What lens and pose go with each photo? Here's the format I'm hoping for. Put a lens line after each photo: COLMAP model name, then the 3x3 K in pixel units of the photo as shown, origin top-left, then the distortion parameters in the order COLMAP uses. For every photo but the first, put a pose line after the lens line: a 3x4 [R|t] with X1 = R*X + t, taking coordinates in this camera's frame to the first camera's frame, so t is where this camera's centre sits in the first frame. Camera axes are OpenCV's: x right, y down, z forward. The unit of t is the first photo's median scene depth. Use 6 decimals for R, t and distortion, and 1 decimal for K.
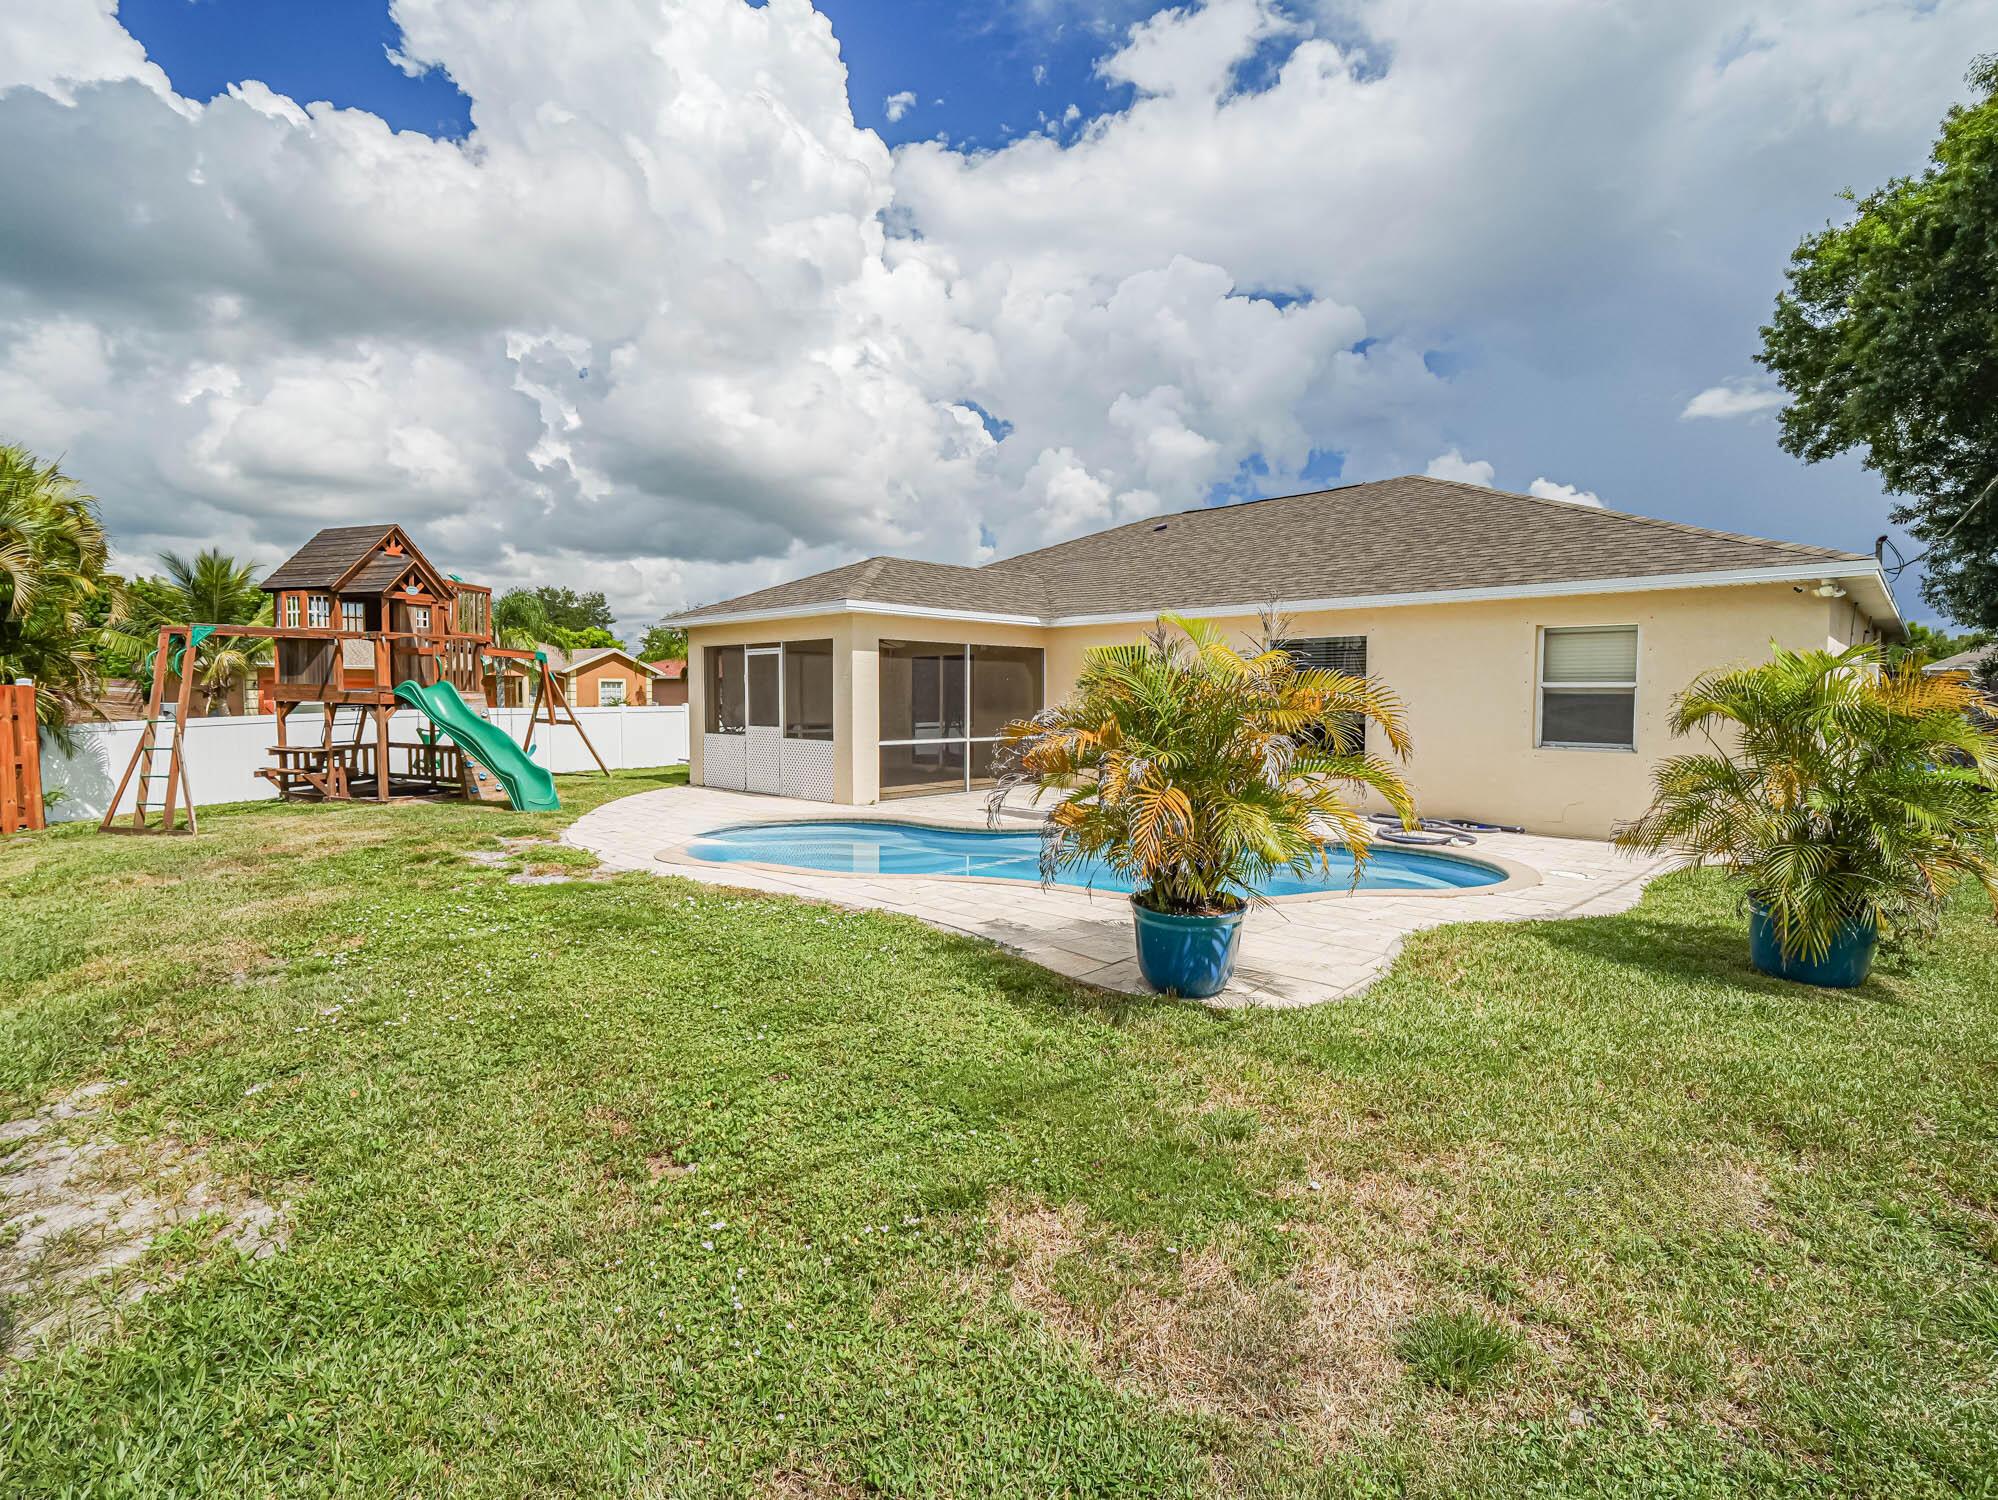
lens RADIAL K [[979.5, 0, 999.0], [0, 979.5, 750.0], [0, 0, 1]] dist [-0.040134, -0.000063]
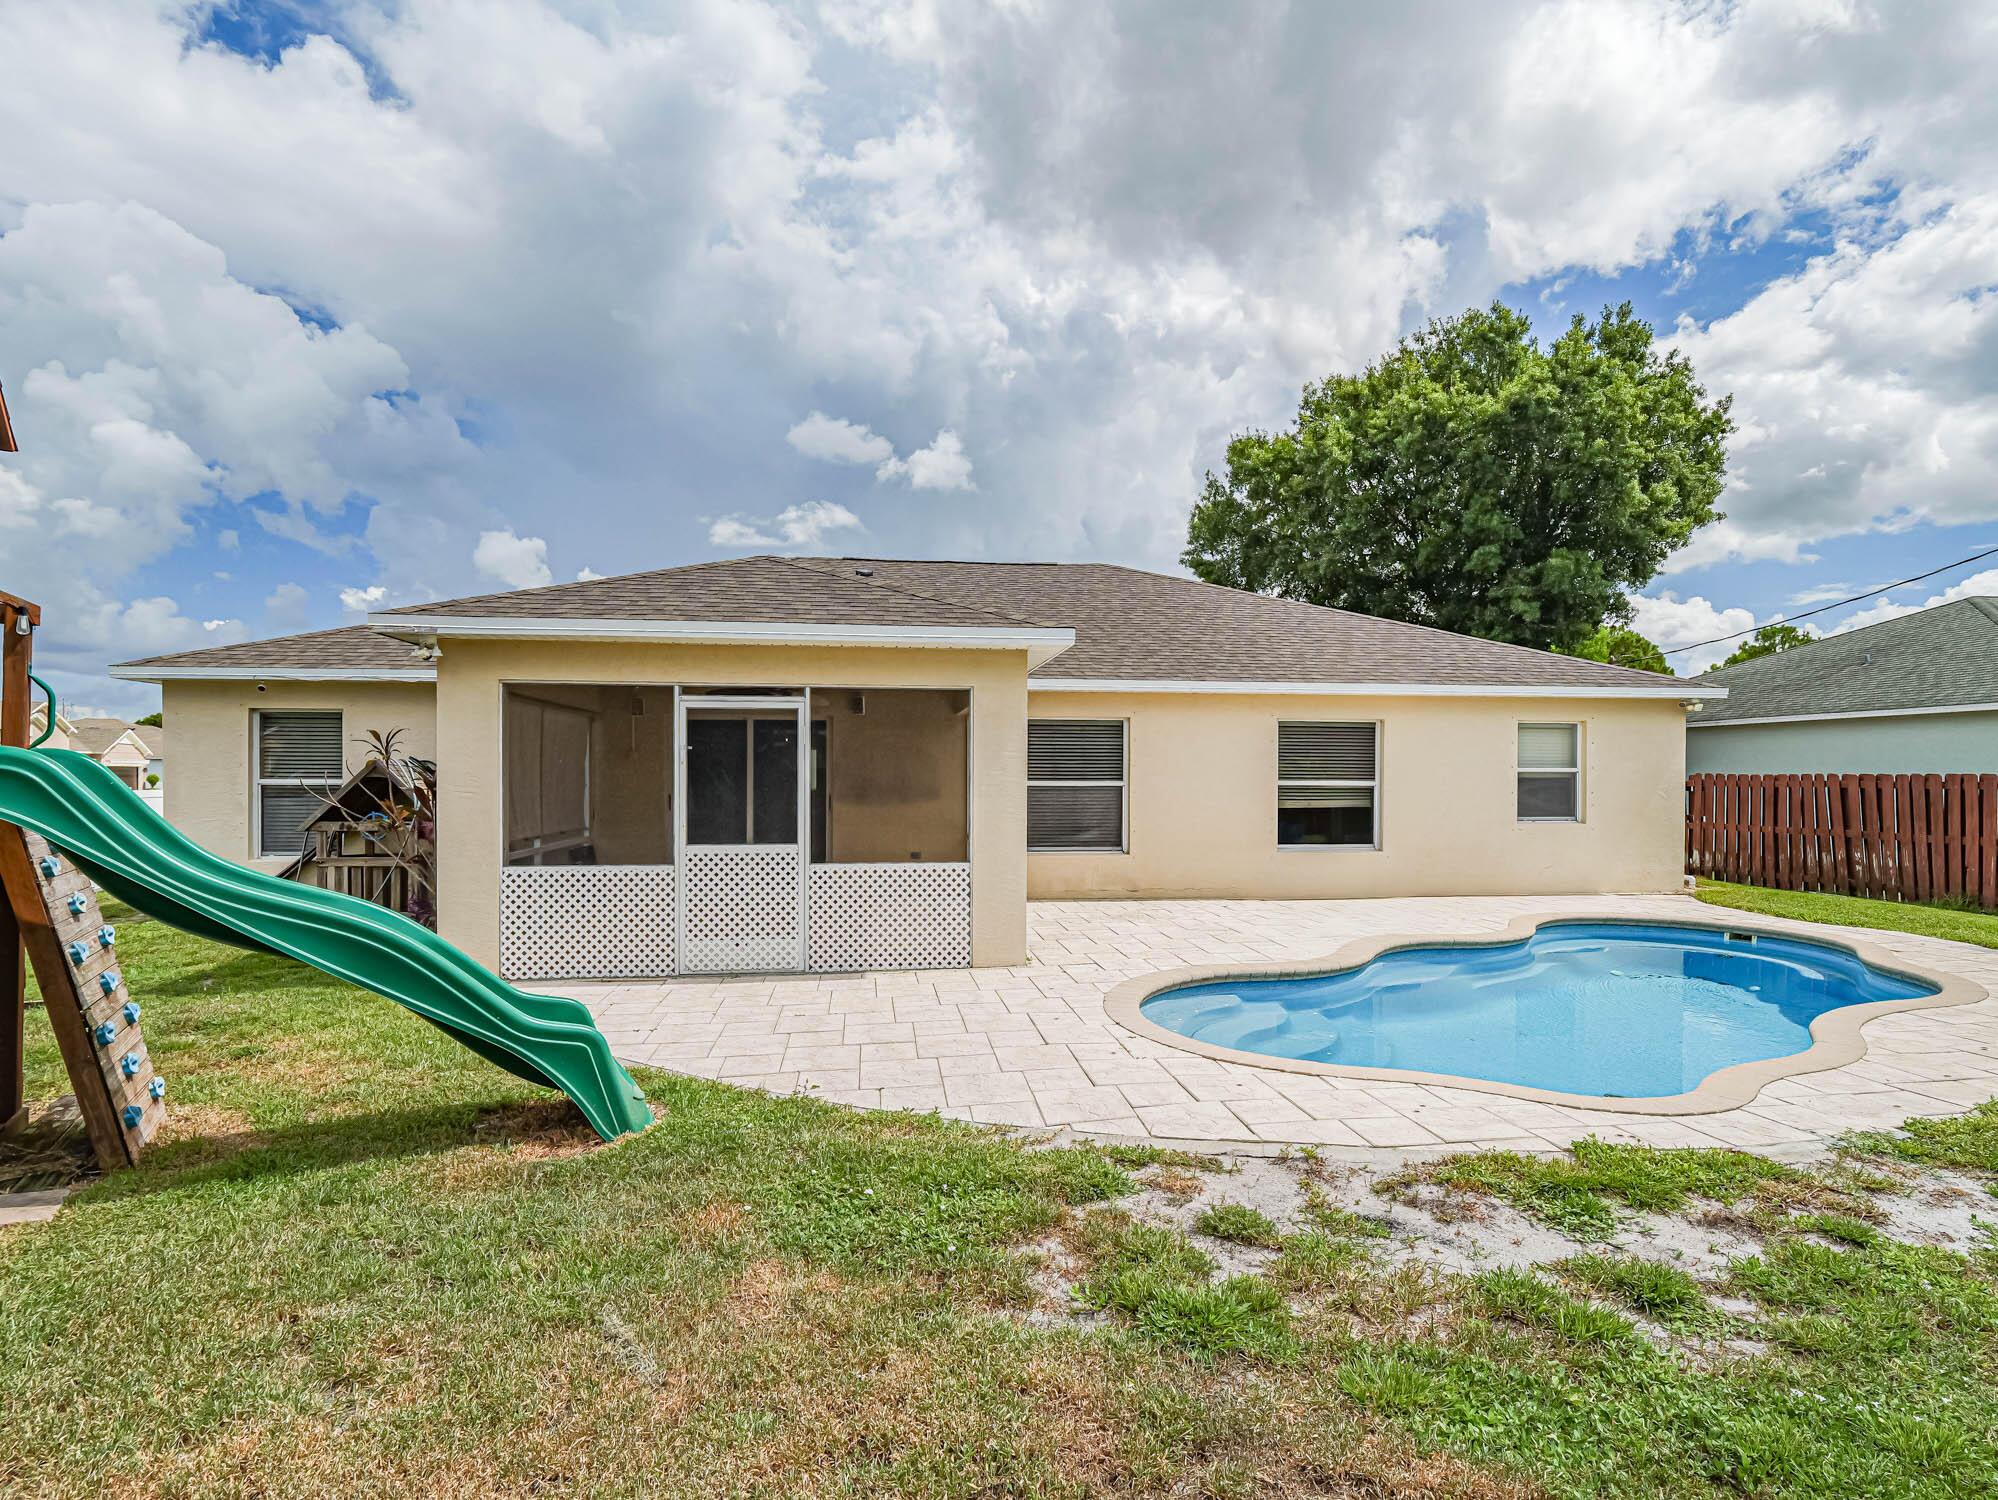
lens RADIAL K [[966.1, 0, 1004.7], [0, 966.1, 786.4], [0, 0, 1]] dist [-0.013300, 0.000030]
pose [[0.604859, -0.011242, 0.796253, -0.524859], [0.045999, 0.998724, -0.020842, -0.034473], [-0.795003, 0.049234, 0.604604, 0.525619]]
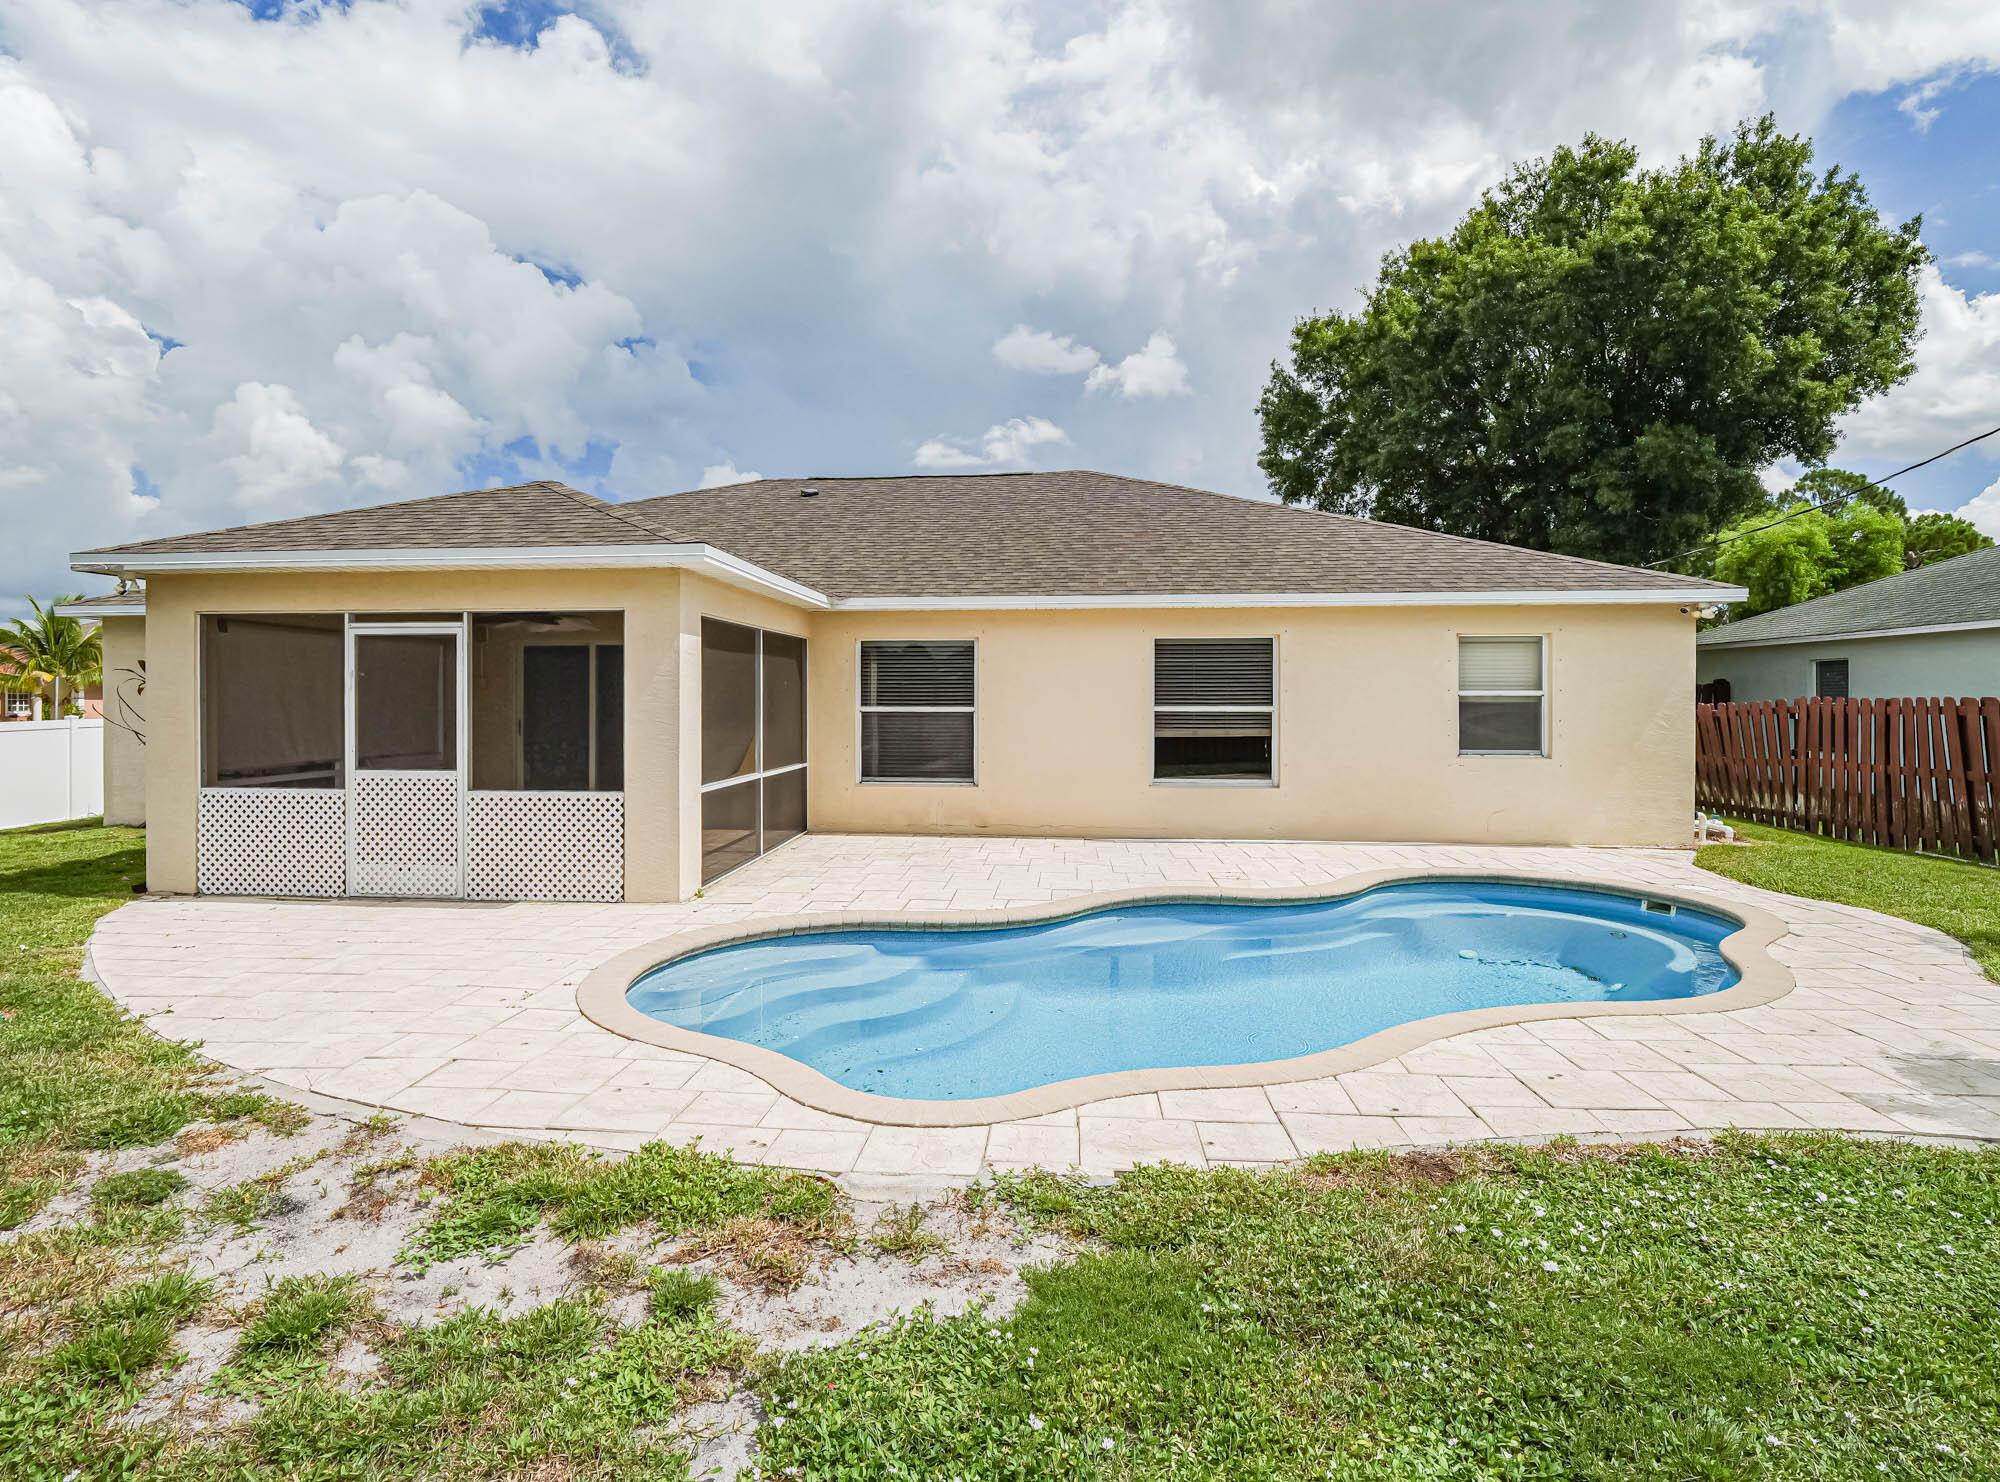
lens RADIAL K [[1009.0, 0, 996.4], [0, 1009.0, 703.2], [0, 0, 1]] dist [-0.014280, 0.001427]
pose [[0.763554, -0.005544, 0.645720, -0.320792], [0.038629, 0.998565, -0.037104, -0.024874], [-0.644588, 0.053274, 0.762672, 0.344389]]
